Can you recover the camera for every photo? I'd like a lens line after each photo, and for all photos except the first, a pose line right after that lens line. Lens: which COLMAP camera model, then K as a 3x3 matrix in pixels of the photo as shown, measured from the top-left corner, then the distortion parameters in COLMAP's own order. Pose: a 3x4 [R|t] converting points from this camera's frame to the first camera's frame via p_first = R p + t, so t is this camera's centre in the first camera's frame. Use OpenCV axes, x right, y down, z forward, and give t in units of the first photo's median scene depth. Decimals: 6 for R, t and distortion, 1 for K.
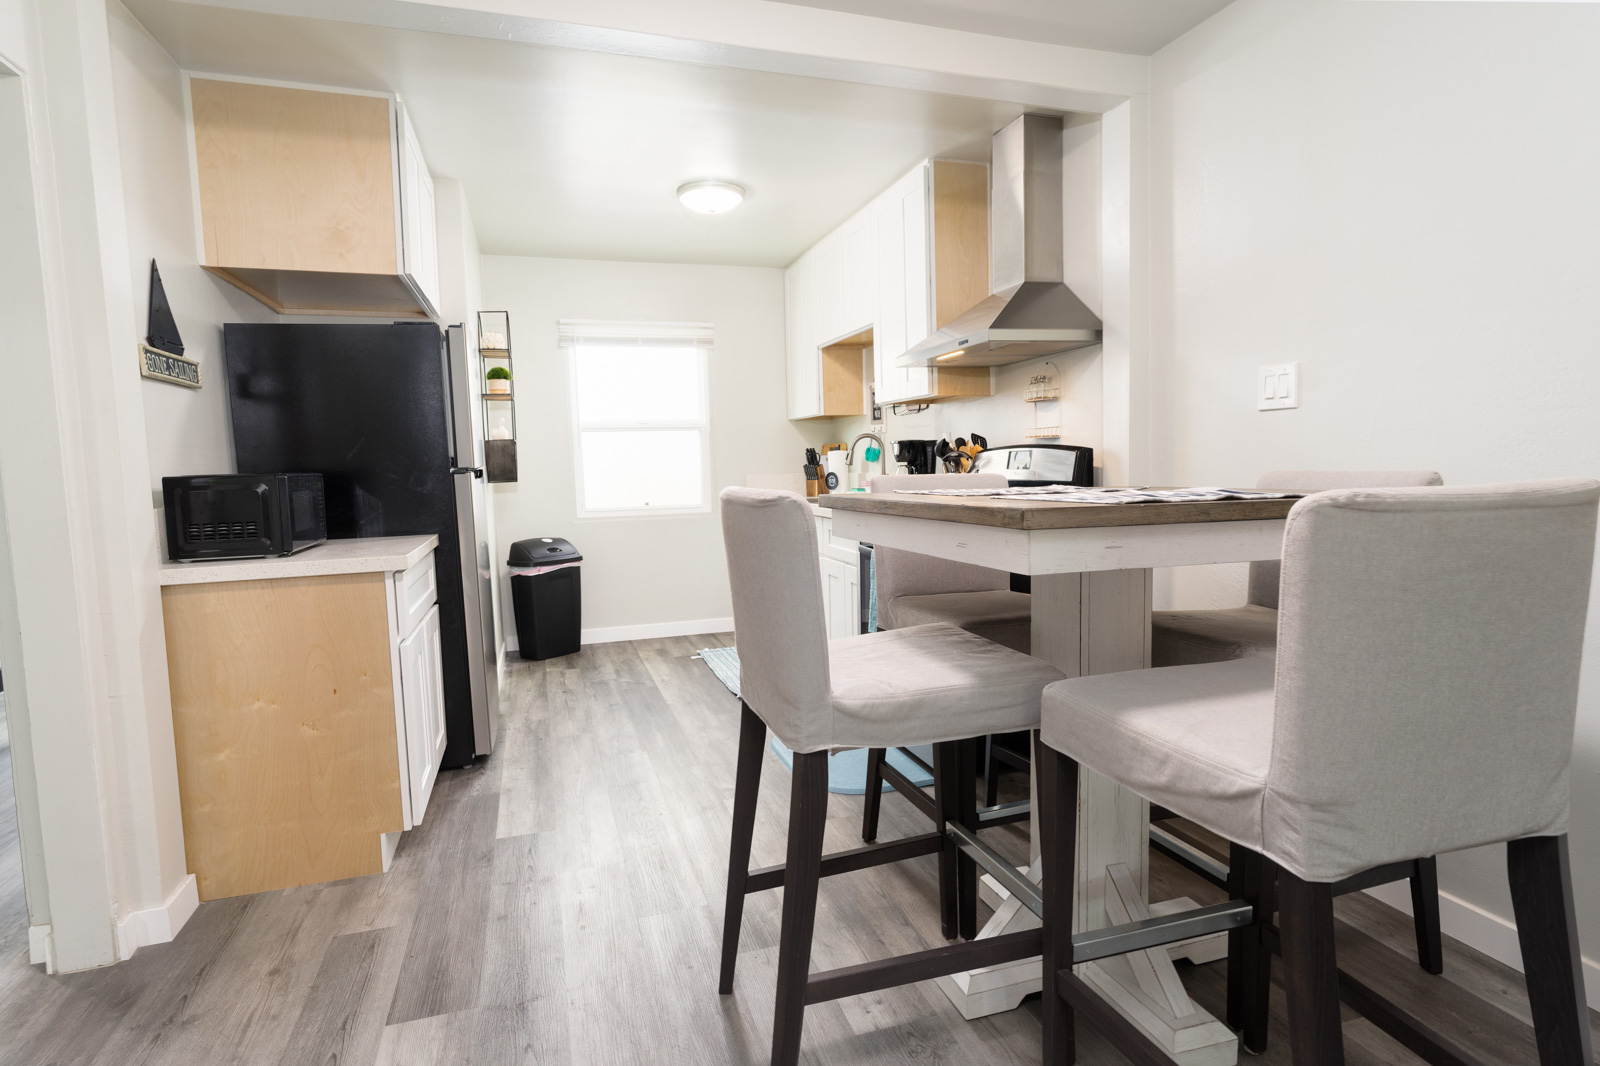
lens RADIAL K [[838.9, 0, 799.7], [0, 838.9, 517.0], [0, 0, 1]] dist [-0.003075, -0.000480]
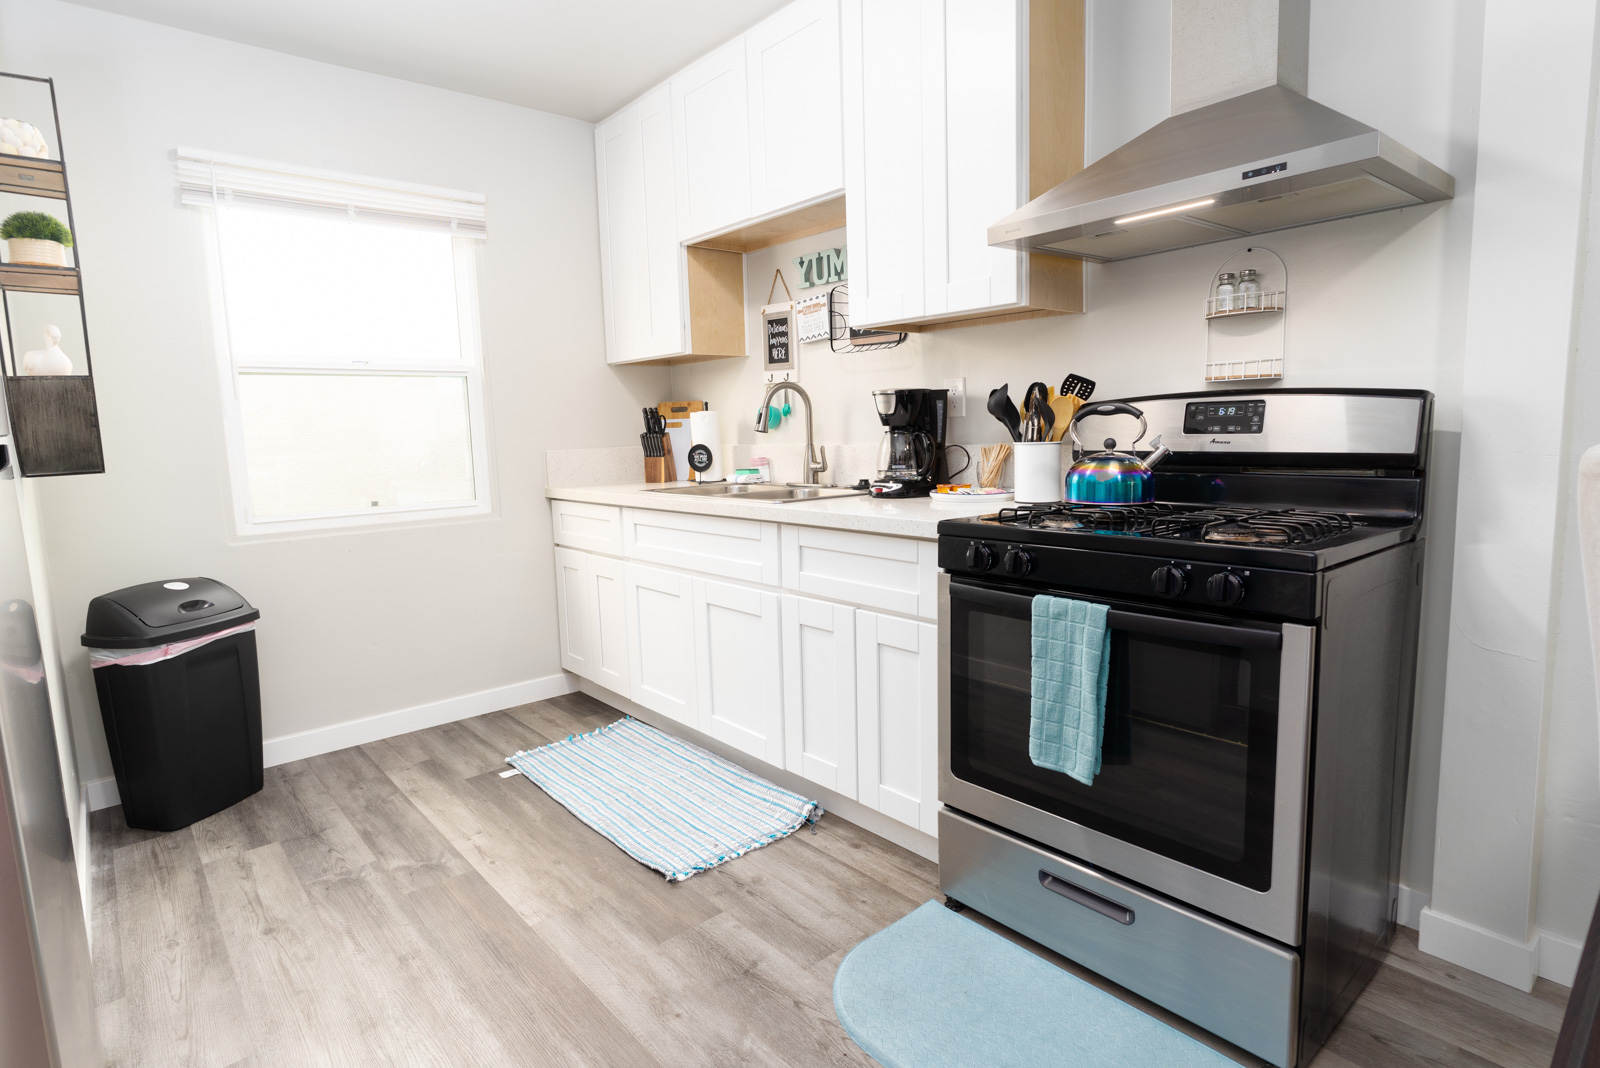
lens RADIAL K [[838.9, 0, 799.7], [0, 838.9, 518.0], [0, 0, 1]] dist [-0.003075, -0.000480]
pose [[0.920566, -0.045581, 0.387919, -0.160225], [0.032824, 0.998682, 0.039452, -0.022180], [-0.389206, -0.023585, 0.920849, 0.419269]]
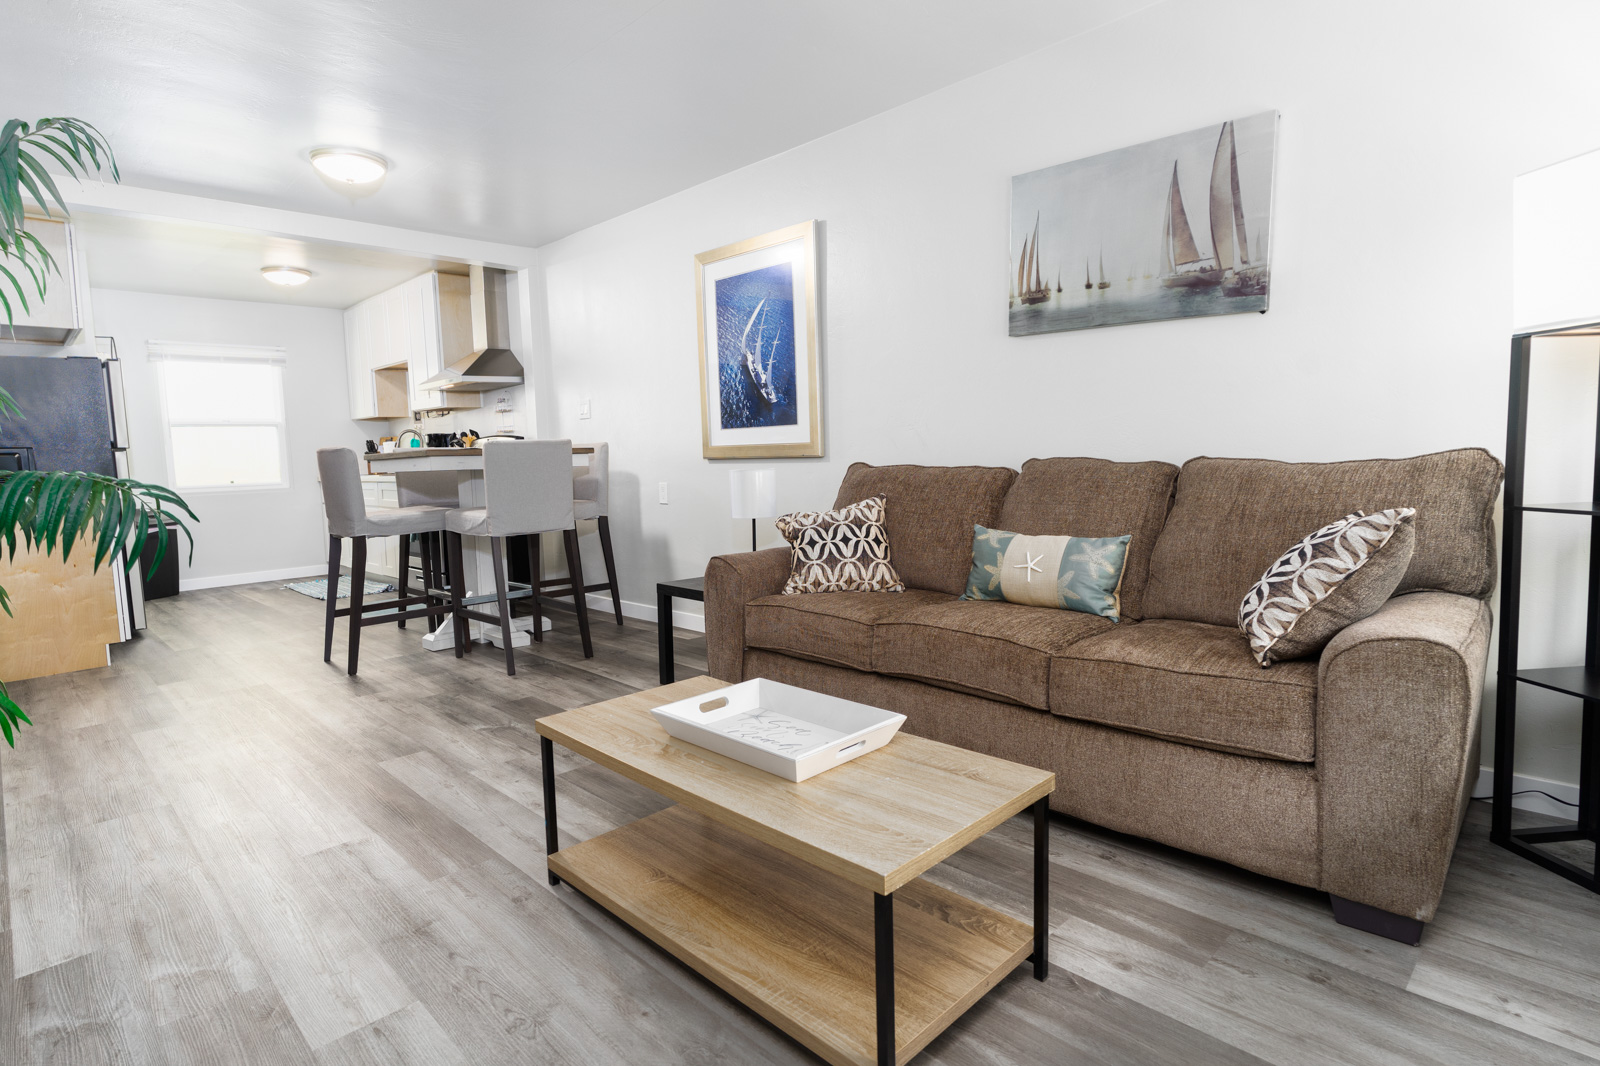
lens RADIAL K [[824.5, 0, 796.2], [0, 824.5, 509.8], [0, 0, 1]] dist [-0.005225, -0.000674]
pose [[0.890183, -0.038134, 0.454004, 0.020840], [0.041376, 0.999140, 0.002794, 0.071809], [-0.453720, 0.016298, 0.890995, -0.656329]]
